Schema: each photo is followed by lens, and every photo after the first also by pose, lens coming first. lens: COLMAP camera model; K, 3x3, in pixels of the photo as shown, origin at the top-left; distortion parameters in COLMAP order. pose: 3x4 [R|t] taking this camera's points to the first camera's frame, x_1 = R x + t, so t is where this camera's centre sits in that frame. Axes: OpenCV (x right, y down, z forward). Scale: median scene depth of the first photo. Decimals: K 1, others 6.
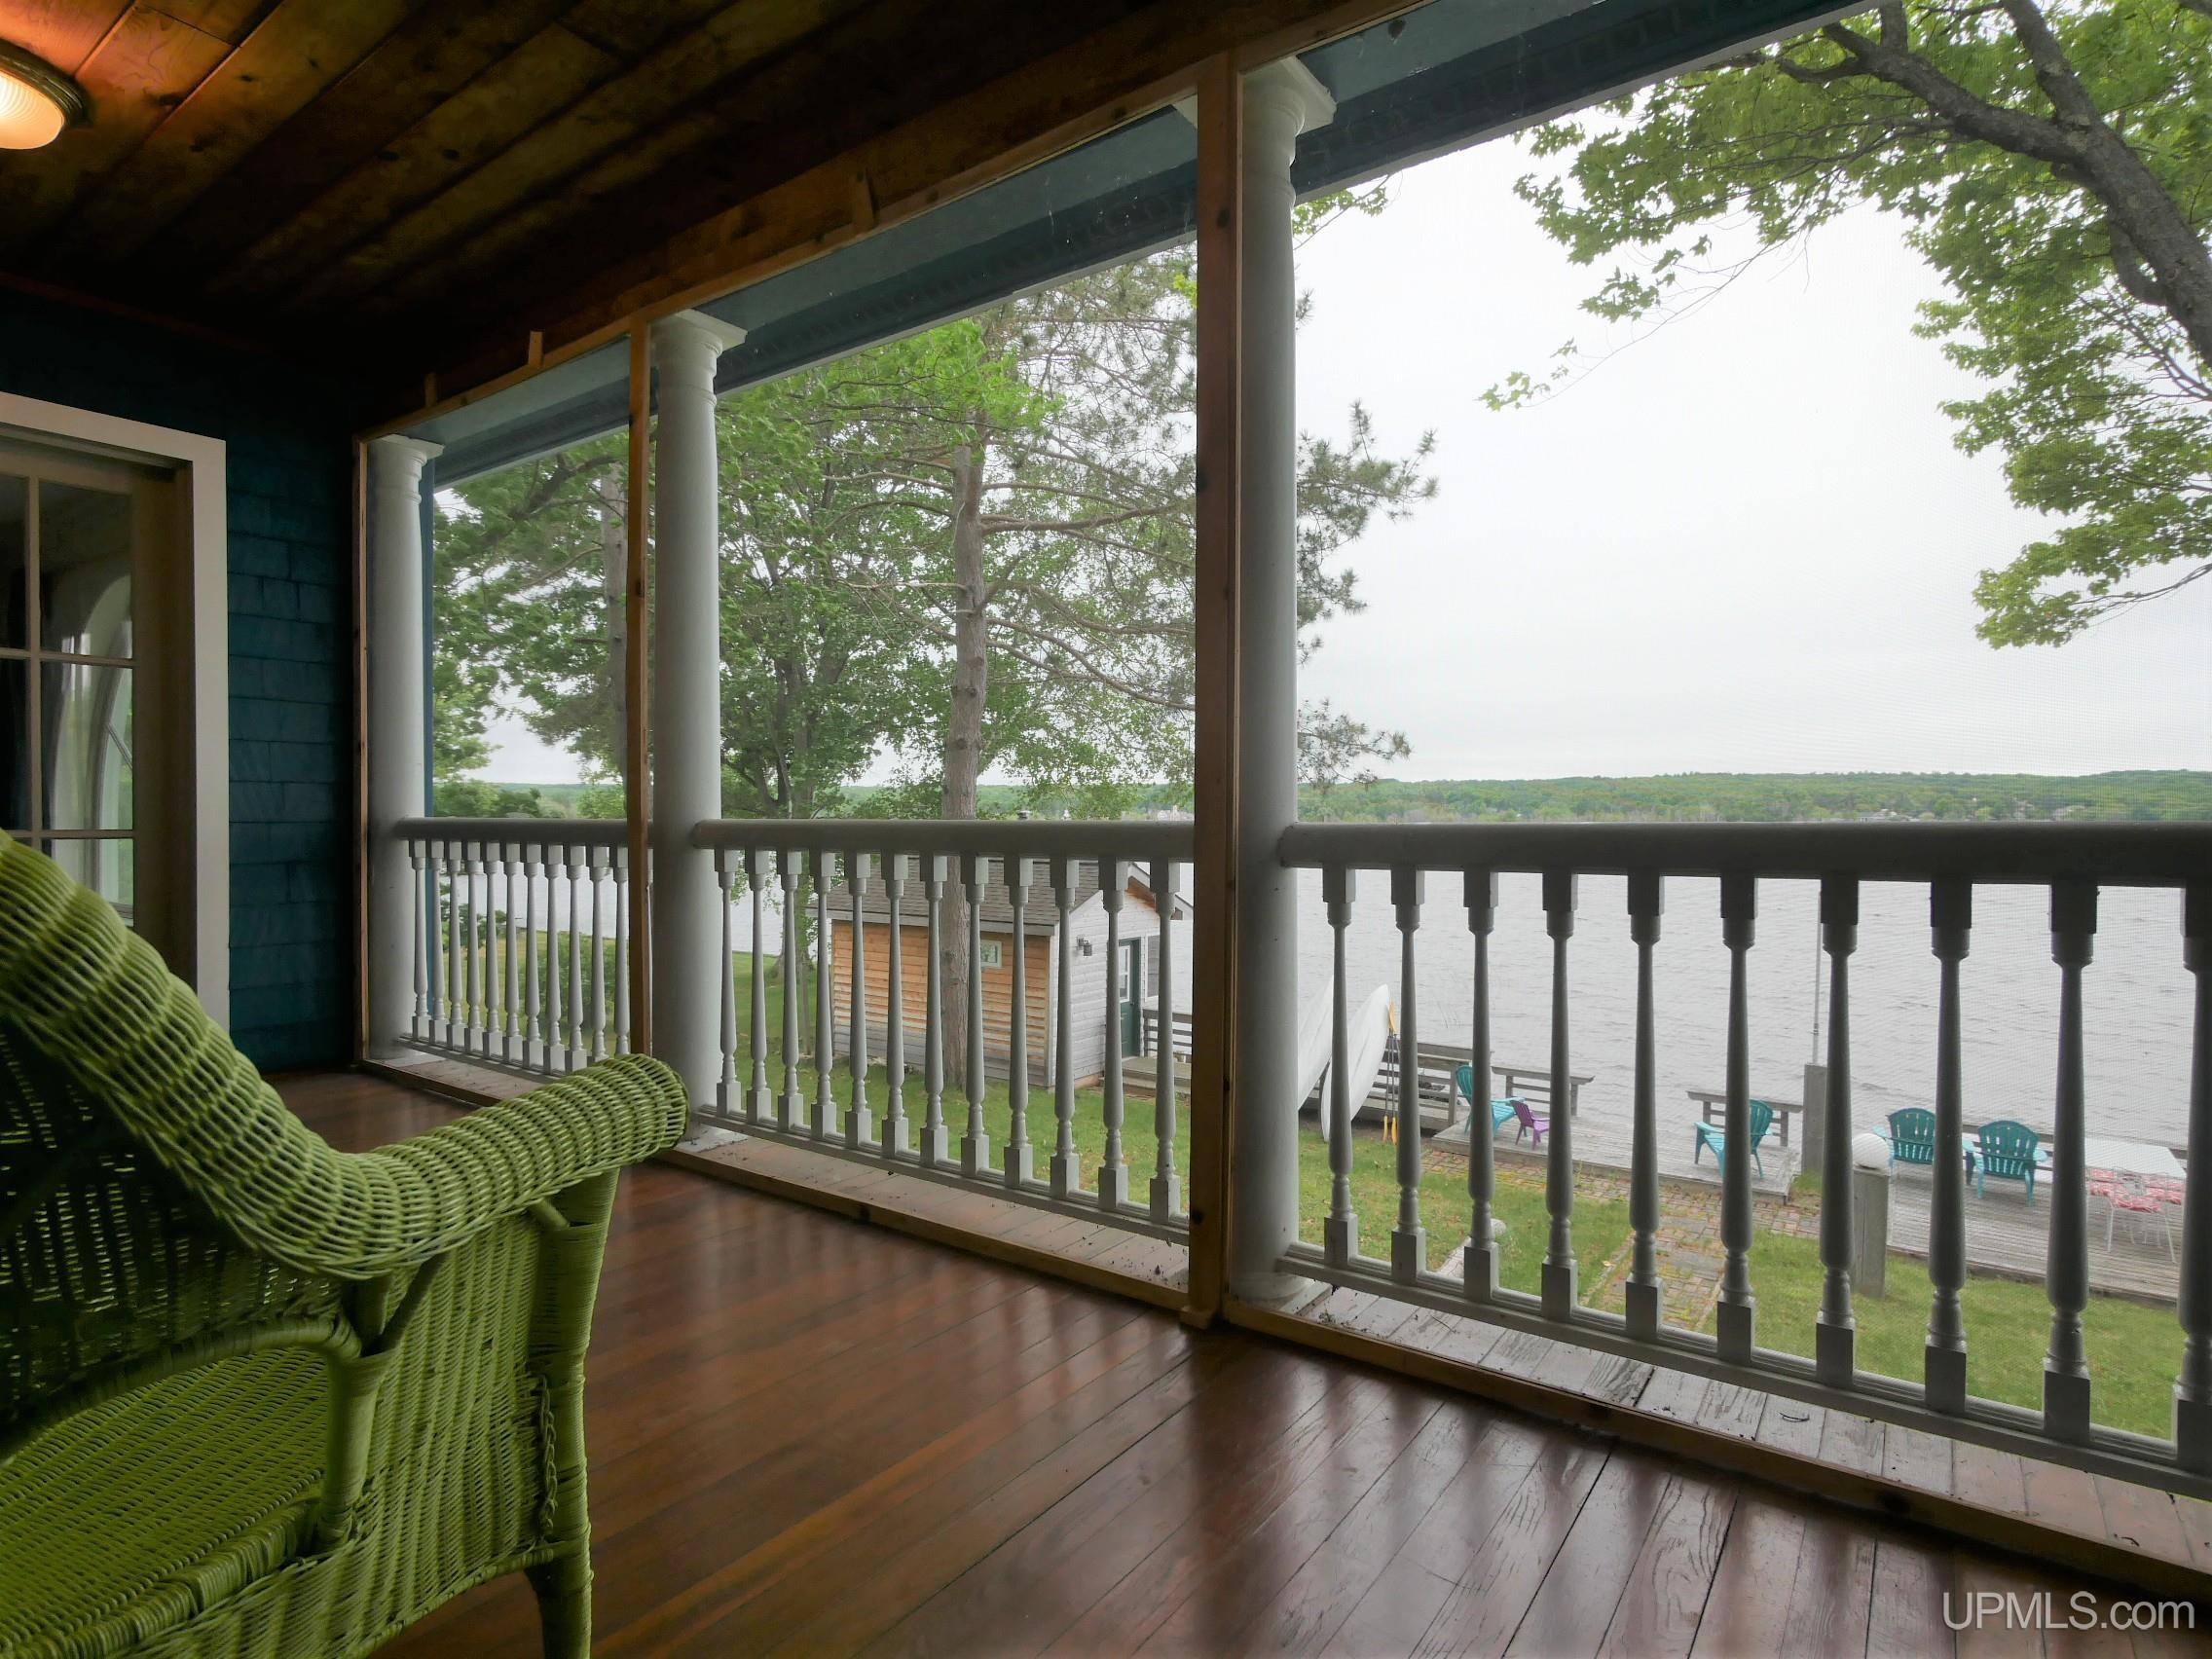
lens RADIAL K [[1148.4, 0, 1110.4], [0, 1148.4, 834.1], [0, 0, 1]] dist [-0.002026, -0.002311]
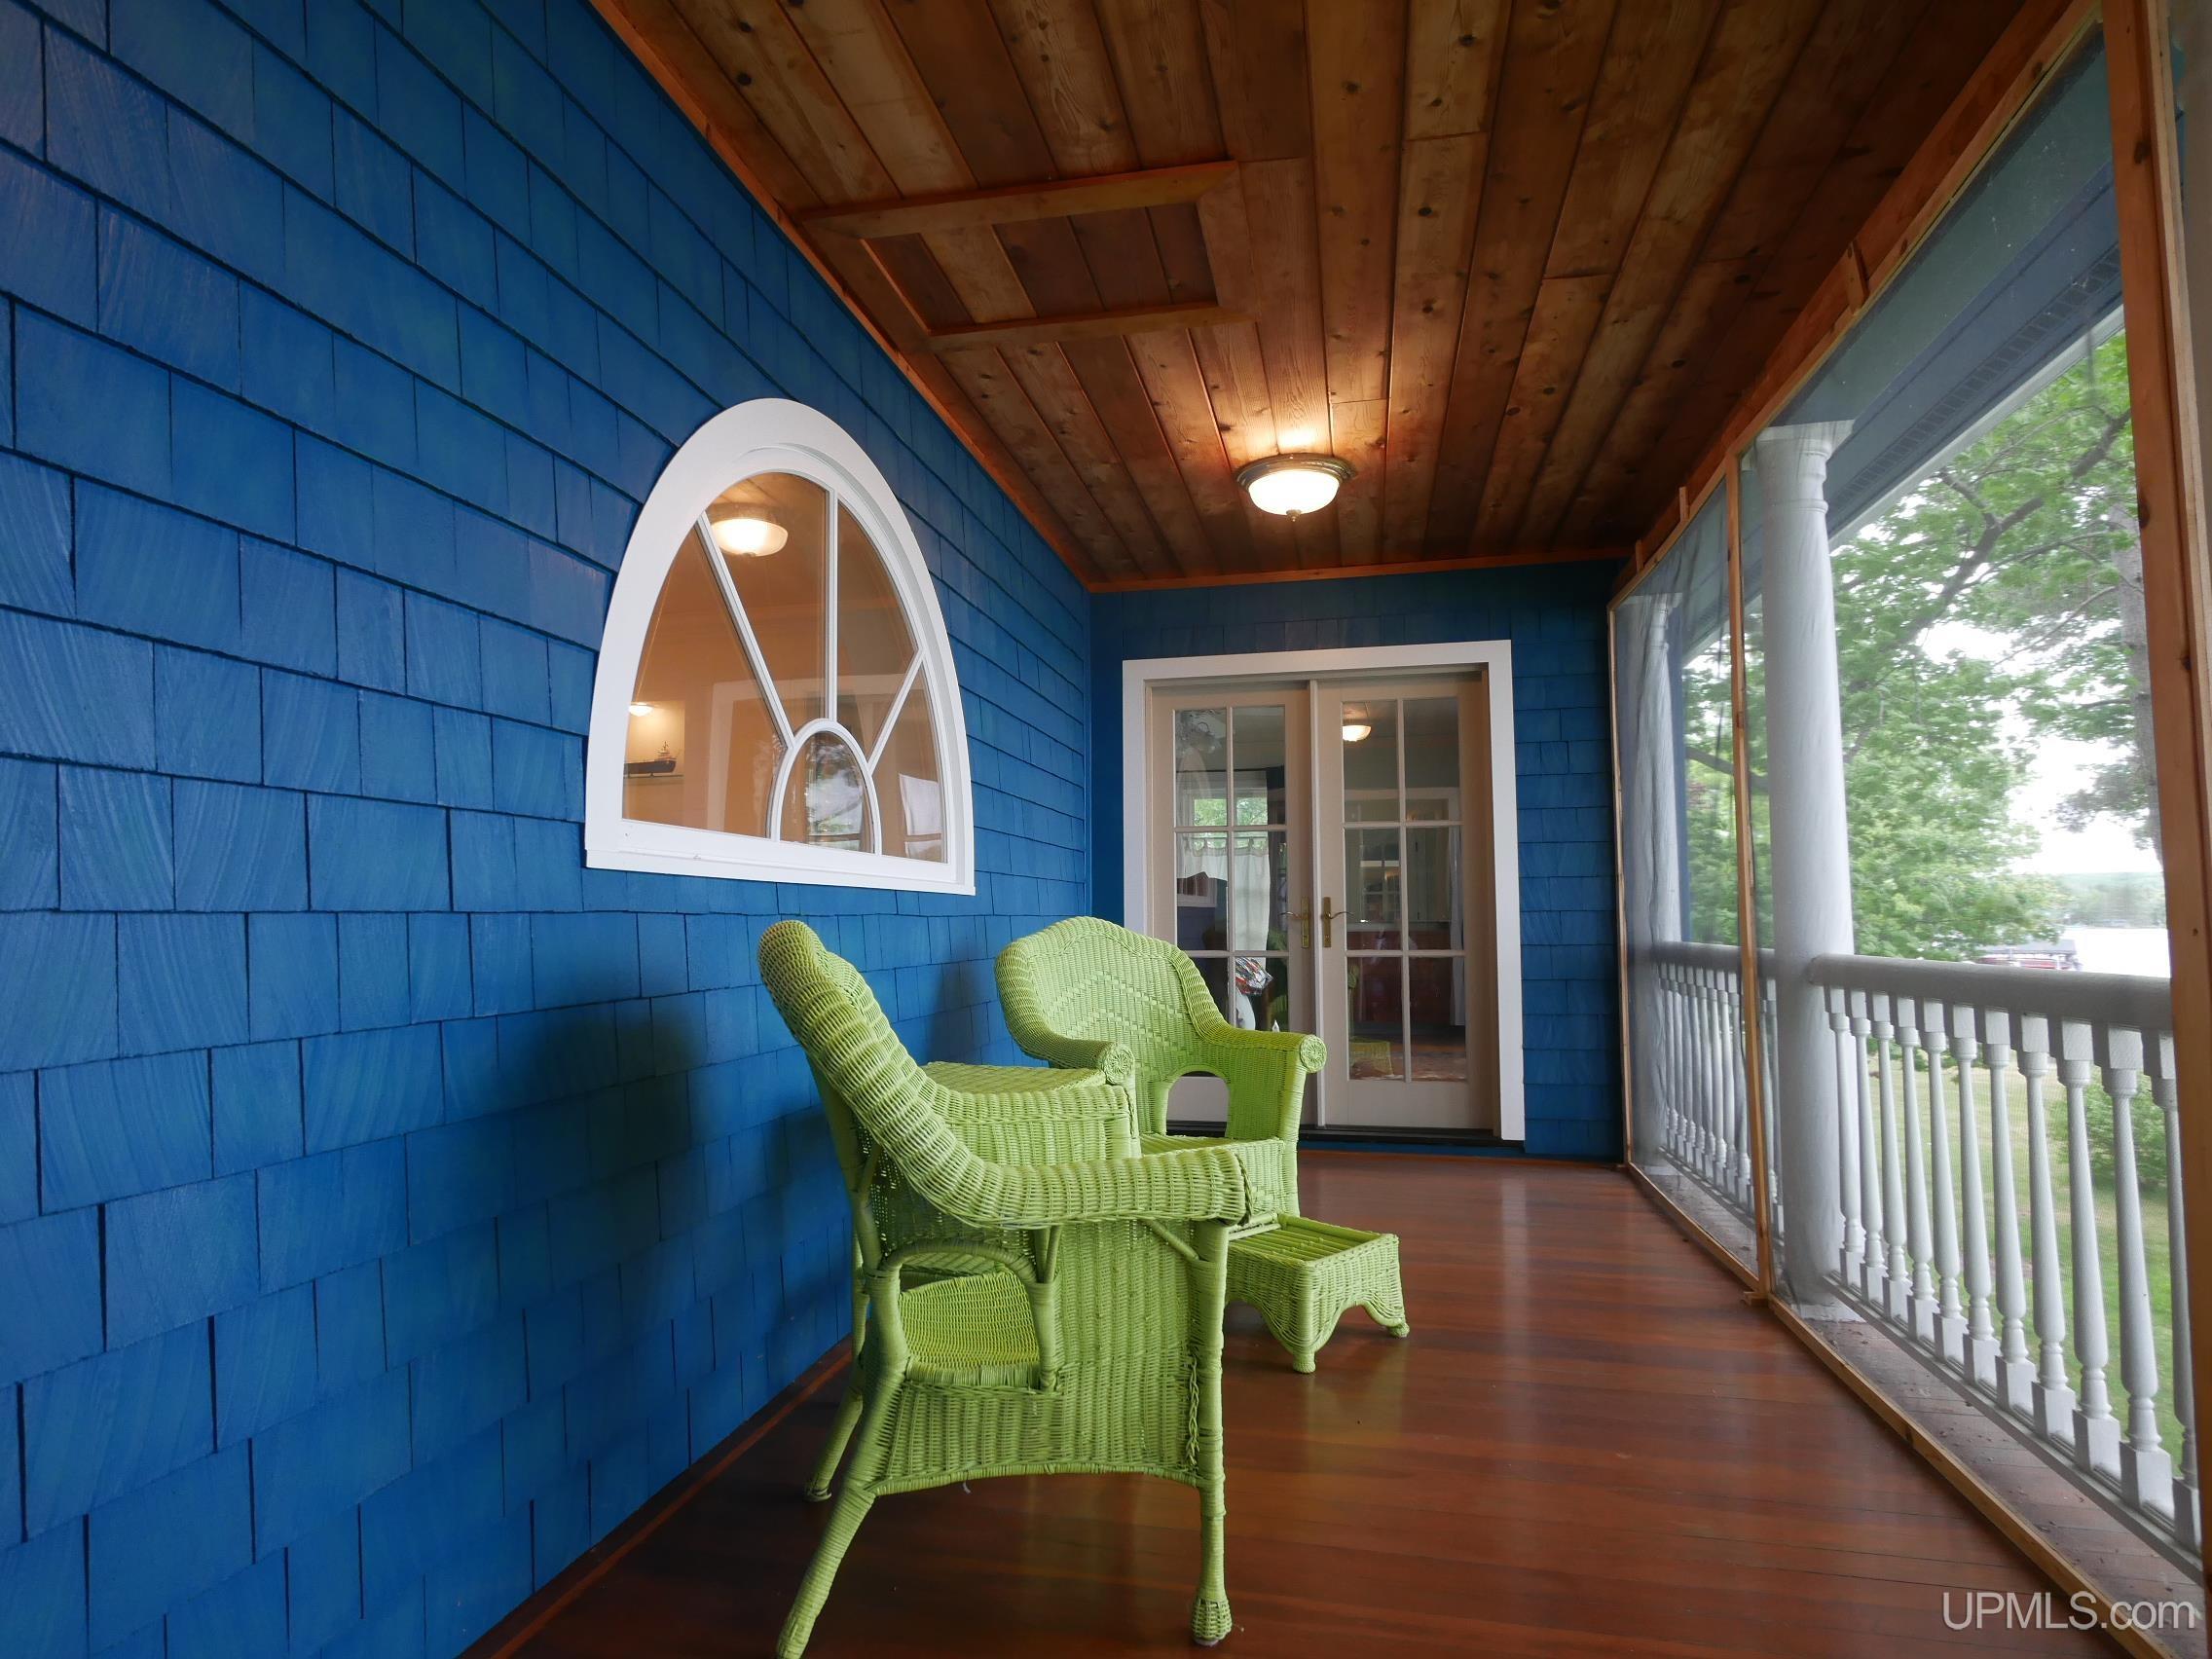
lens RADIAL K [[1217.4, 0, 1099.0], [0, 1217.4, 837.7], [0, 0, 1]] dist [0.001370, -0.000361]
pose [[0.412905, -0.070535, -0.908039, 0.285822], [-0.003873, 0.996852, -0.079195, -0.024462], [0.910766, 0.036216, 0.411331, 0.060111]]
